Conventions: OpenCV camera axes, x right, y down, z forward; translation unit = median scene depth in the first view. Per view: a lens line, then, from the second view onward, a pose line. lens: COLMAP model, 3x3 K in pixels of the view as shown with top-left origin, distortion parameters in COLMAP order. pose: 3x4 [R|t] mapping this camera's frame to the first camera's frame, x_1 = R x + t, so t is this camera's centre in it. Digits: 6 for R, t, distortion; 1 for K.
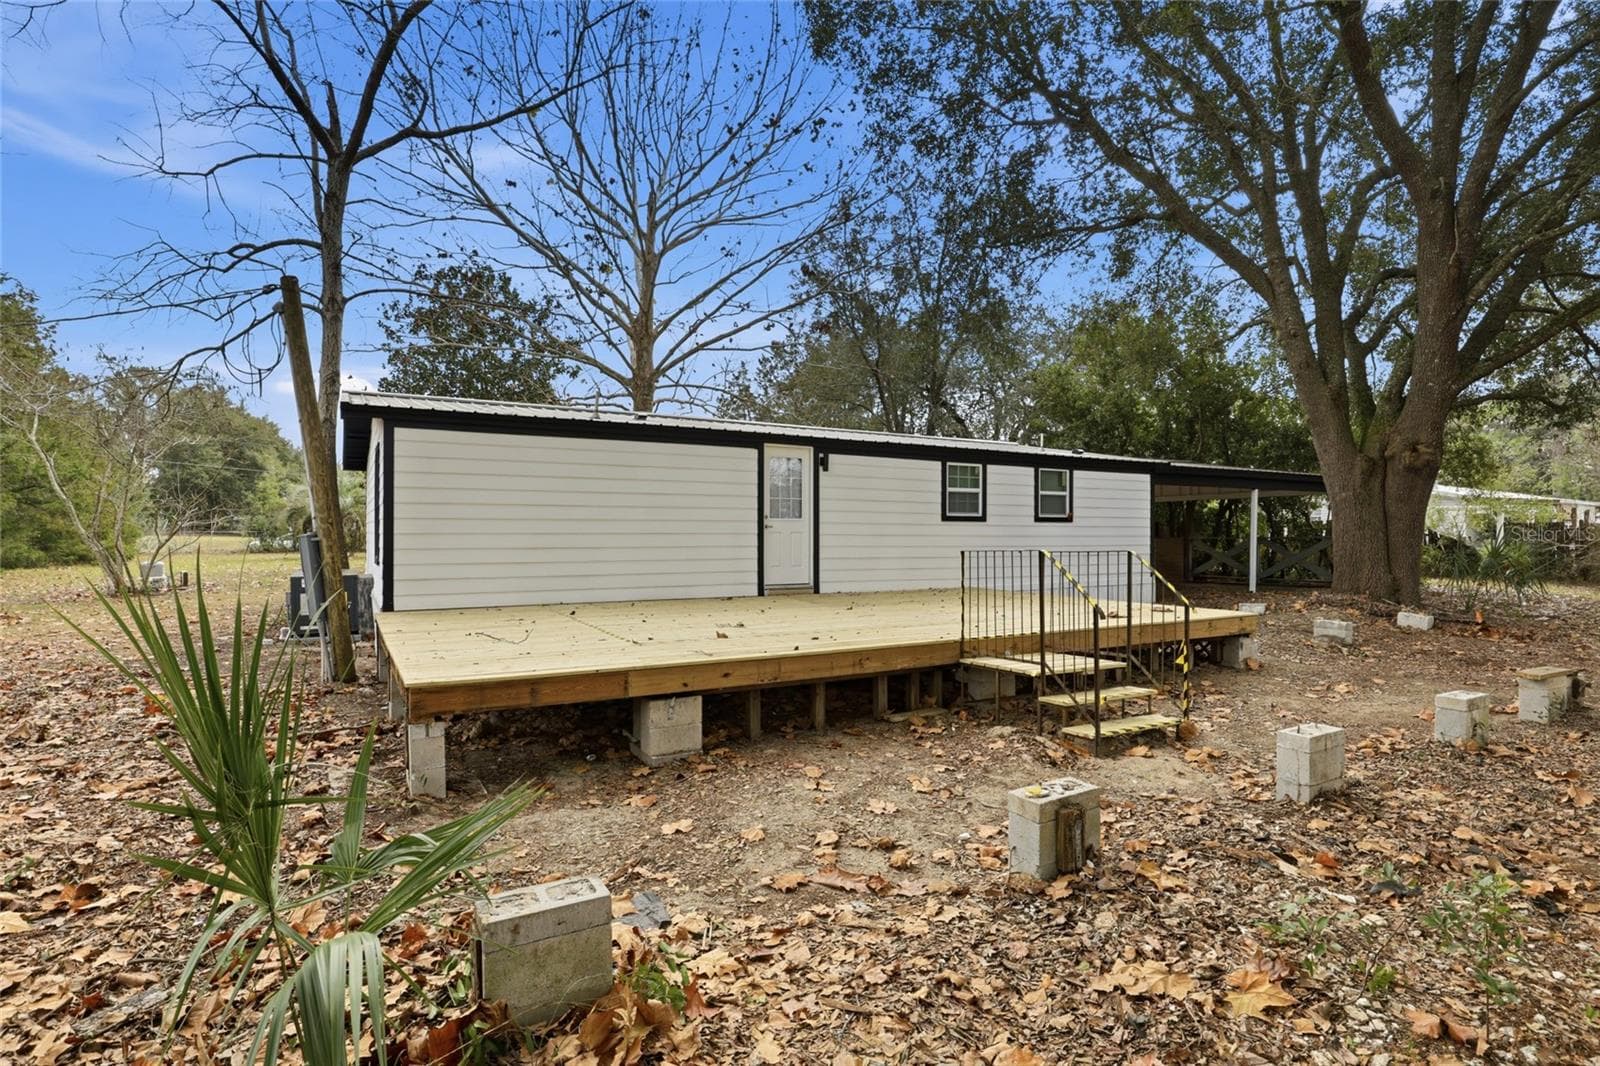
lens RADIAL K [[772.9, 0, 793.6], [0, 772.9, 537.1], [0, 0, 1]] dist [-0.030422, -0.000154]
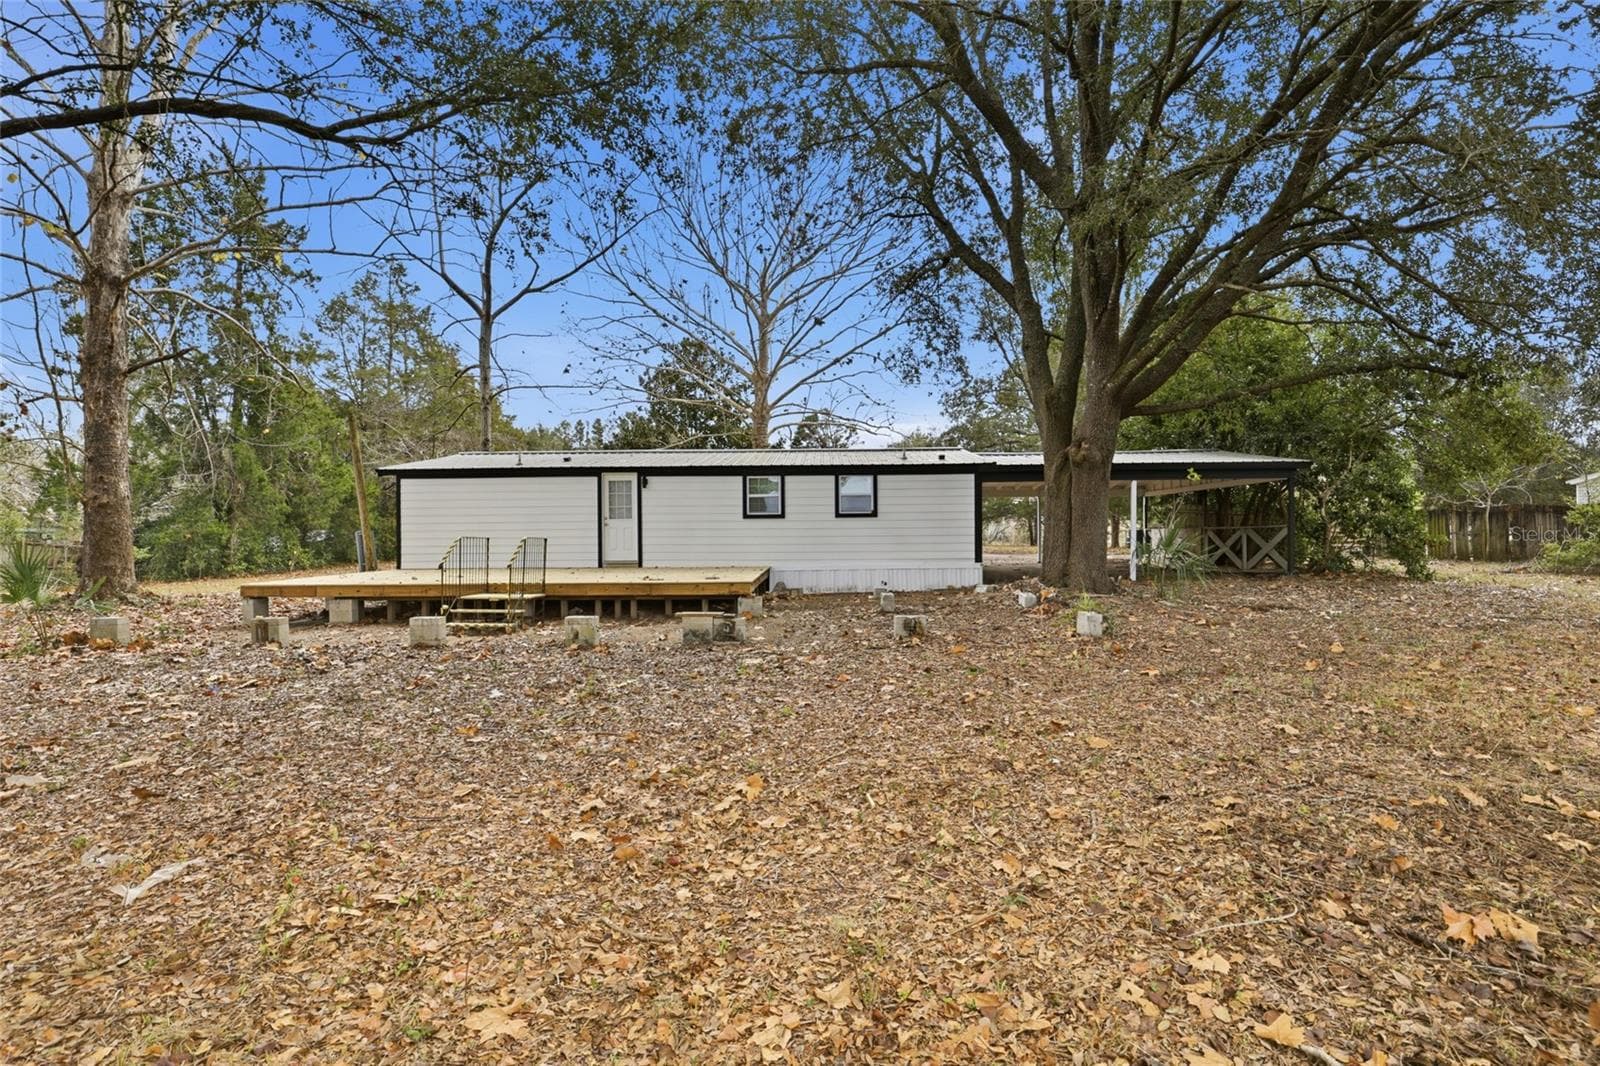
lens RADIAL K [[737.1, 0, 801.8], [0, 737.1, 537.2], [0, 0, 1]] dist [-0.020774, 0.000043]
pose [[0.856209, -0.001418, -0.516628, 1.062730], [0.004799, 0.999975, 0.005208, 0.006170], [0.516607, -0.006938, 0.856194, -0.092721]]
